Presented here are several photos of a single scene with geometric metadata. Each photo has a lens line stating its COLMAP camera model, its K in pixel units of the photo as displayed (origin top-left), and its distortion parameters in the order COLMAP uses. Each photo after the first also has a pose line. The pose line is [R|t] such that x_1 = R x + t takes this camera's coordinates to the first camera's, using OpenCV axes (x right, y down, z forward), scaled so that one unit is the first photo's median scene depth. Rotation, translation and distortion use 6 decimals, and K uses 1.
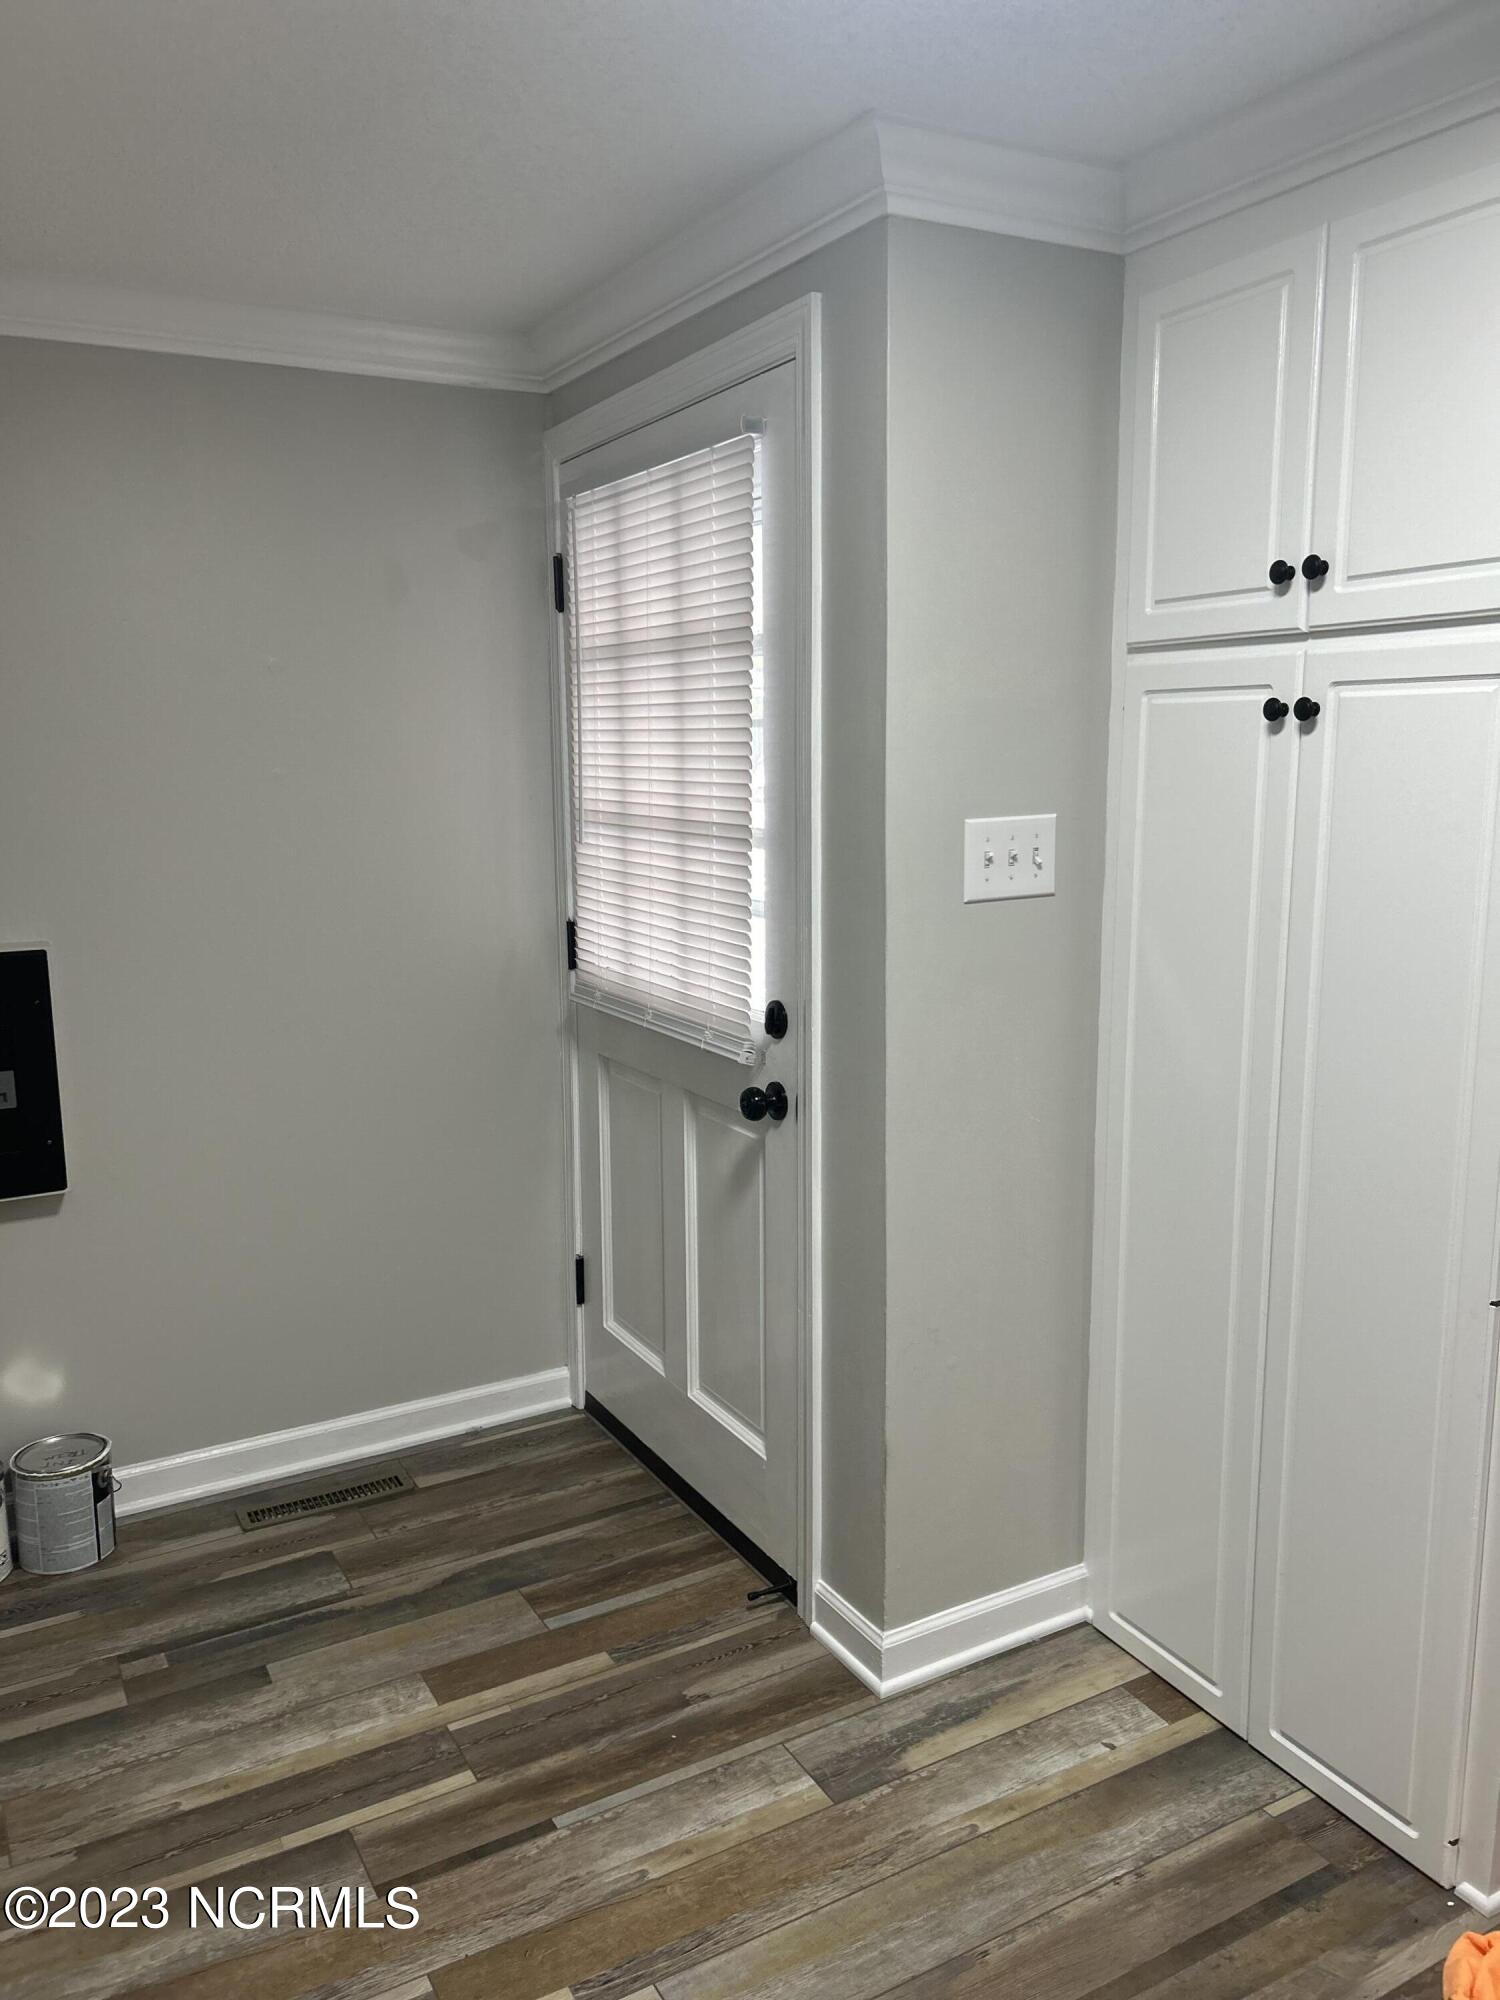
lens RADIAL K [[1502.9, 0, 754.8], [0, 1502.9, 994.0], [0, 0, 1]] dist [0.048209, -0.048265]
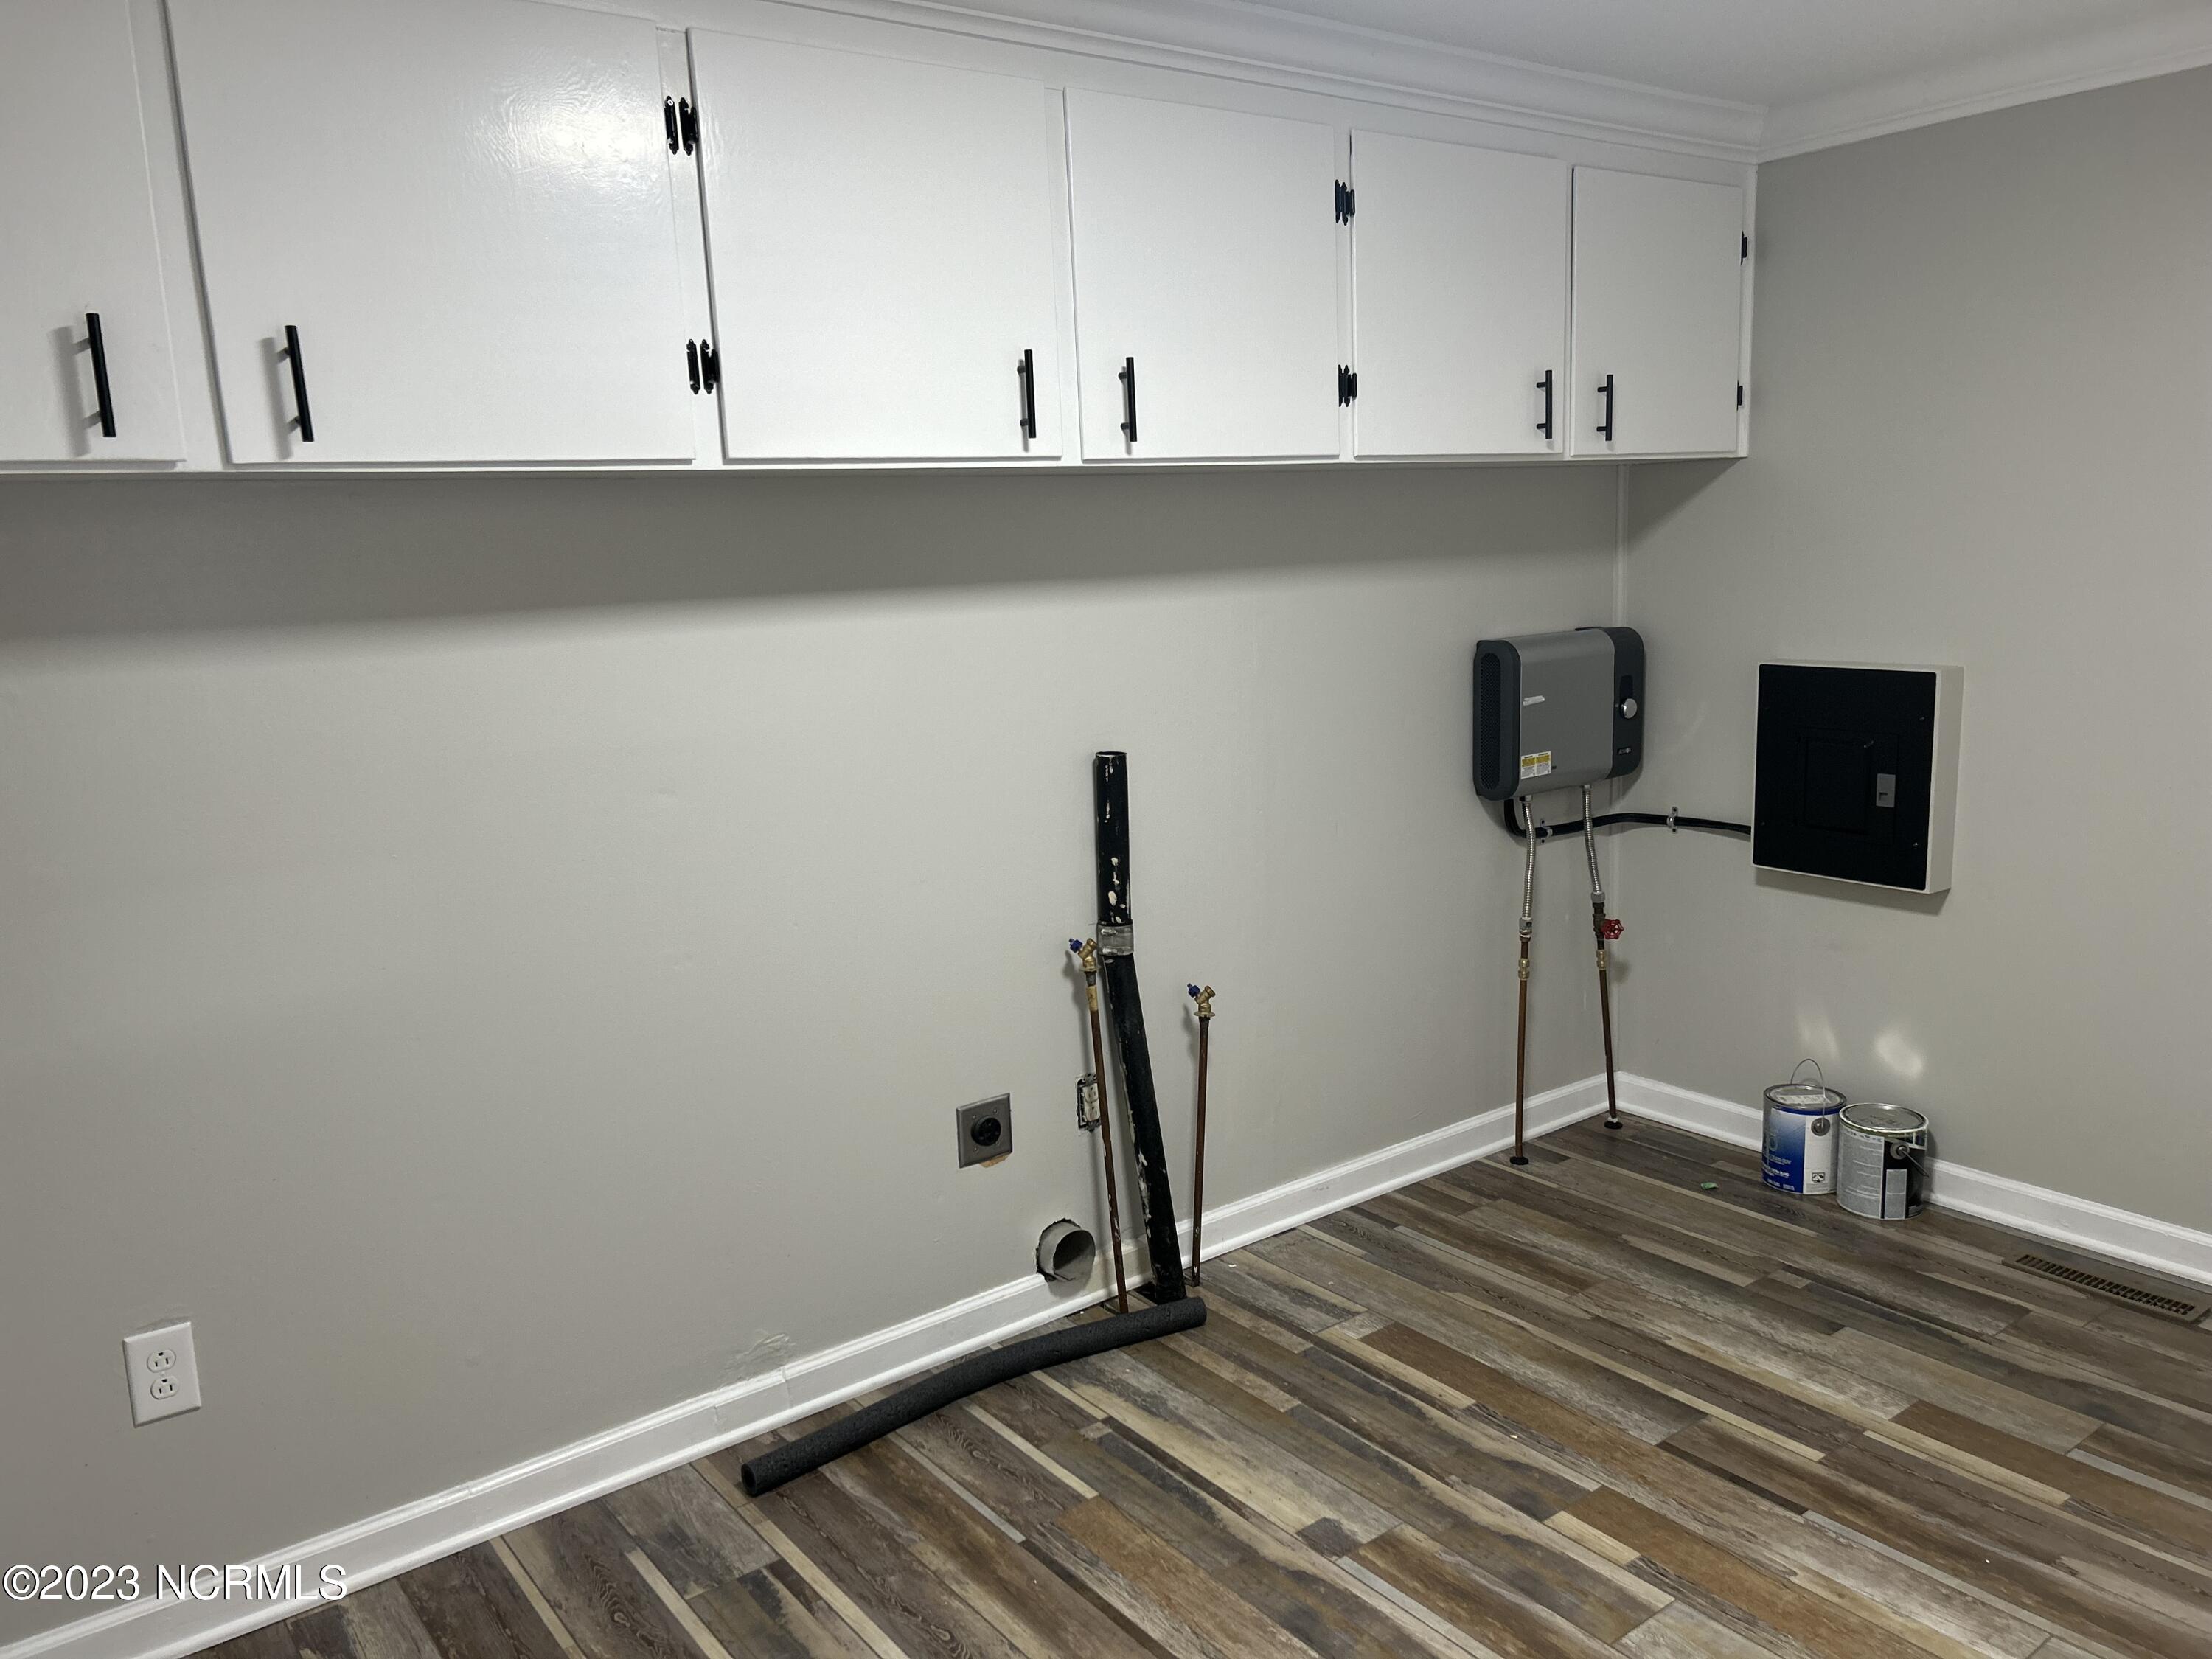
lens RADIAL K [[1662.3, 0, 1112.2], [0, 1662.3, 832.7], [0, 0, 1]] dist [0.048209, -0.048265]
pose [[0.130684, 0.179593, -0.975022, 0.776061], [-0.118994, 0.979188, 0.164411, -0.052904], [0.984257, 0.094536, 0.149335, 0.263839]]
